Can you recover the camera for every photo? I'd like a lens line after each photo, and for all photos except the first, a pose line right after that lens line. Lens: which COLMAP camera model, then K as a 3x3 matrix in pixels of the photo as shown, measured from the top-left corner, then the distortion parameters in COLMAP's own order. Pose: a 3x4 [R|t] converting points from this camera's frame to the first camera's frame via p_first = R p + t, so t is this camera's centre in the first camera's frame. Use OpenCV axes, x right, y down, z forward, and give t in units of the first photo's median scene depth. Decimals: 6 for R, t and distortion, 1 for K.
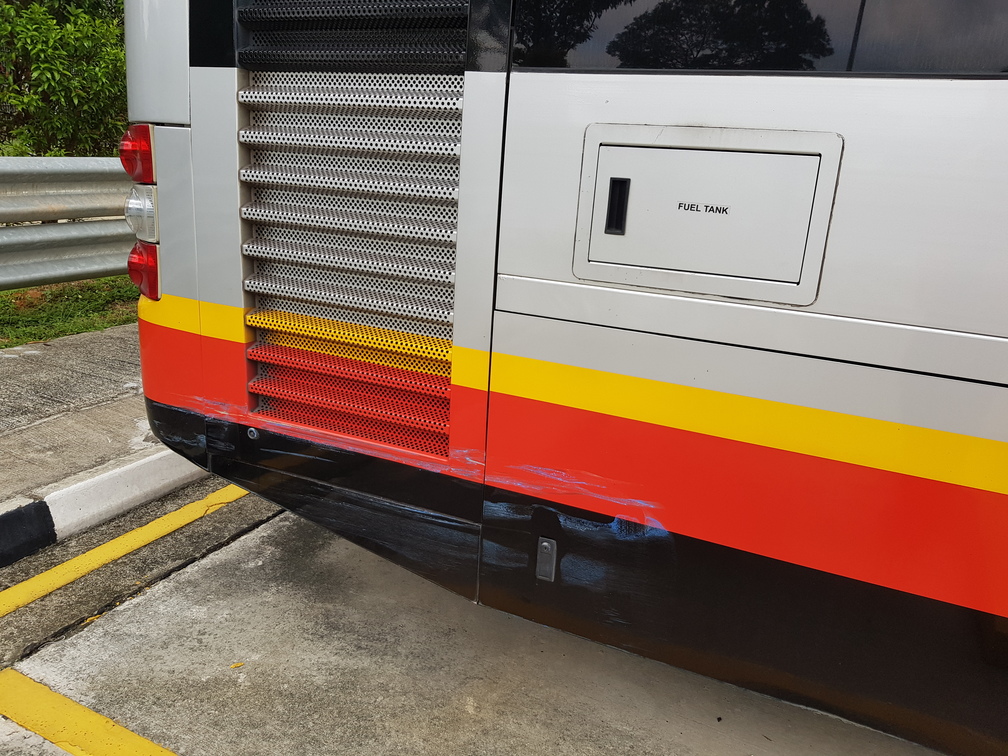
lens RADIAL K [[779.9, 0, 510.3], [0, 779.9, 384.7], [0, 0, 1]] dist [0.059049, -0.100522]
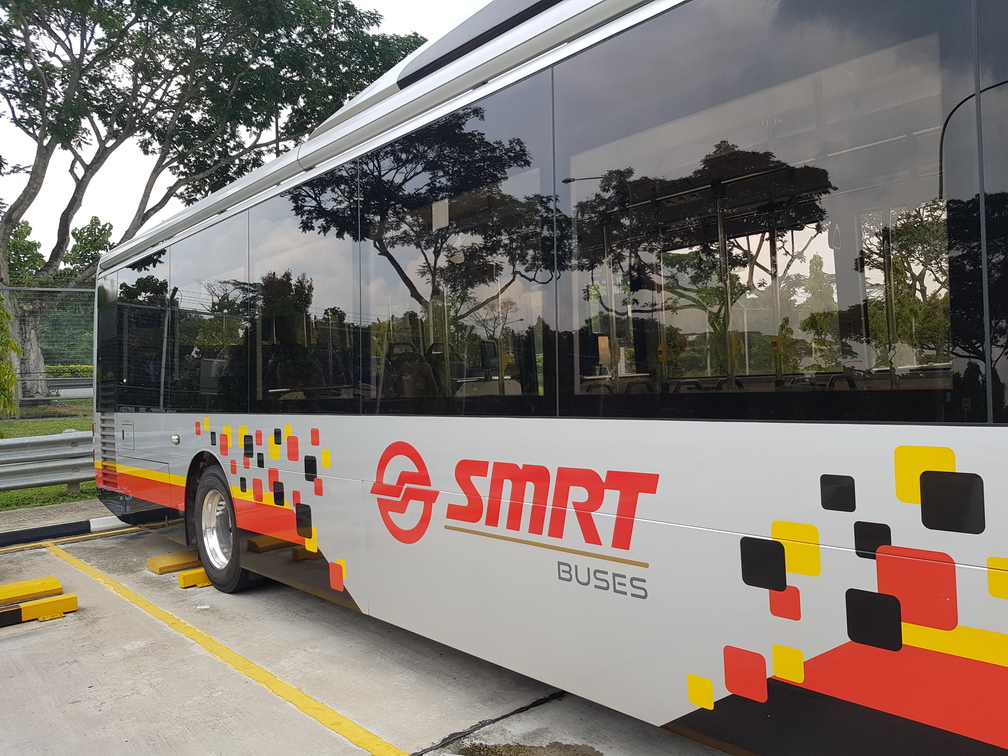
lens RADIAL K [[783.9, 0, 515.4], [0, 783.9, 374.5], [0, 0, 1]] dist [0.061476, -0.115085]
pose [[0.913808, -0.103623, -0.392704, 4.004060], [-0.013245, 0.958787, -0.283817, 0.745495], [0.405929, 0.264556, 0.874775, -2.357063]]
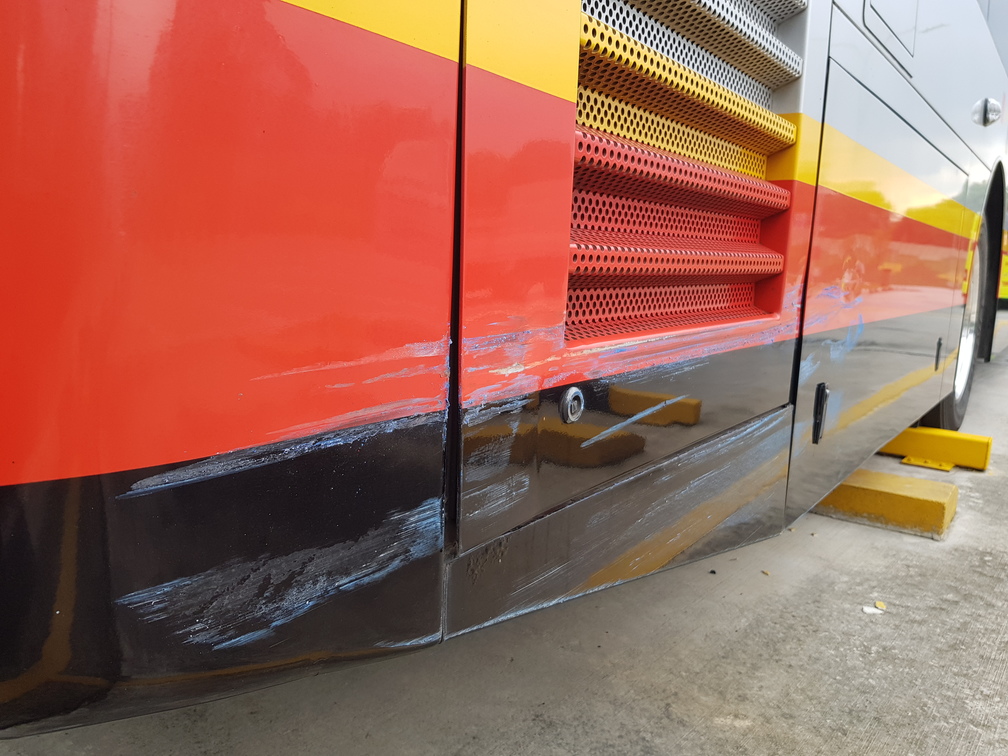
lens RADIAL K [[791.0, 0, 508.9], [0, 791.0, 374.3], [0, 0, 1]] dist [0.044944, -0.082080]
pose [[0.180902, -0.193169, 0.964344, -0.714163], [0.258655, 0.955349, 0.142846, -0.003490], [-0.948879, 0.223592, 0.222789, 1.051705]]
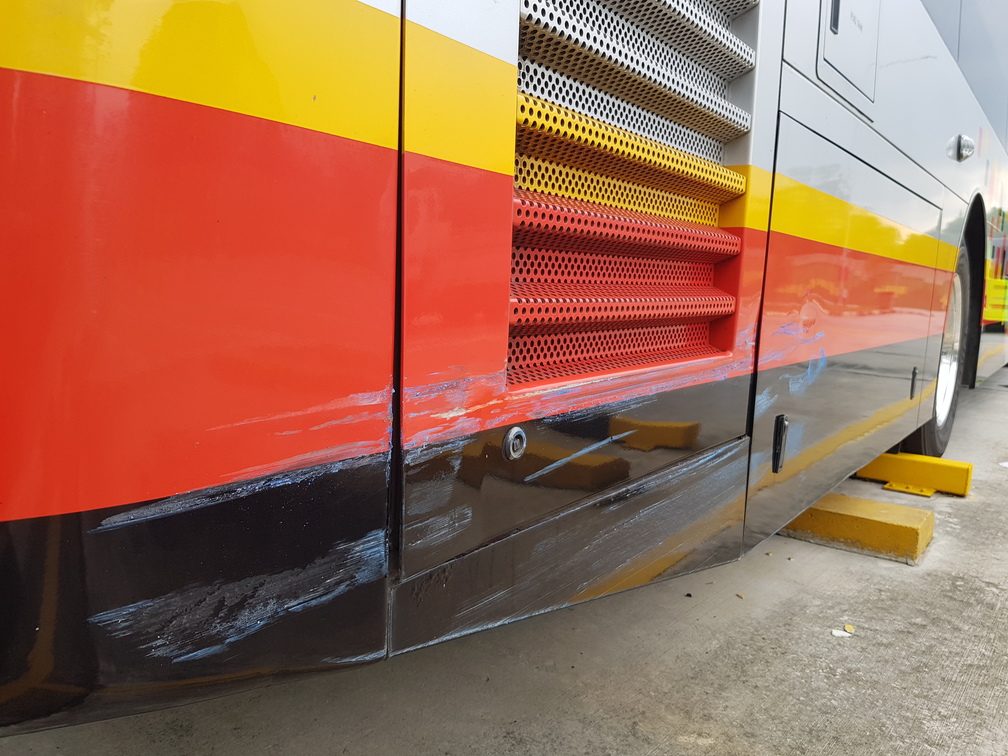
lens RADIAL K [[785.7, 0, 504.0], [0, 785.7, 378.0], [0, 0, 1]] dist [0.049496, -0.092235]
pose [[0.190770, -0.170742, 0.966672, -0.741681], [0.258242, 0.958799, 0.118388, -0.010804], [-0.947057, 0.227051, 0.227003, 1.015469]]
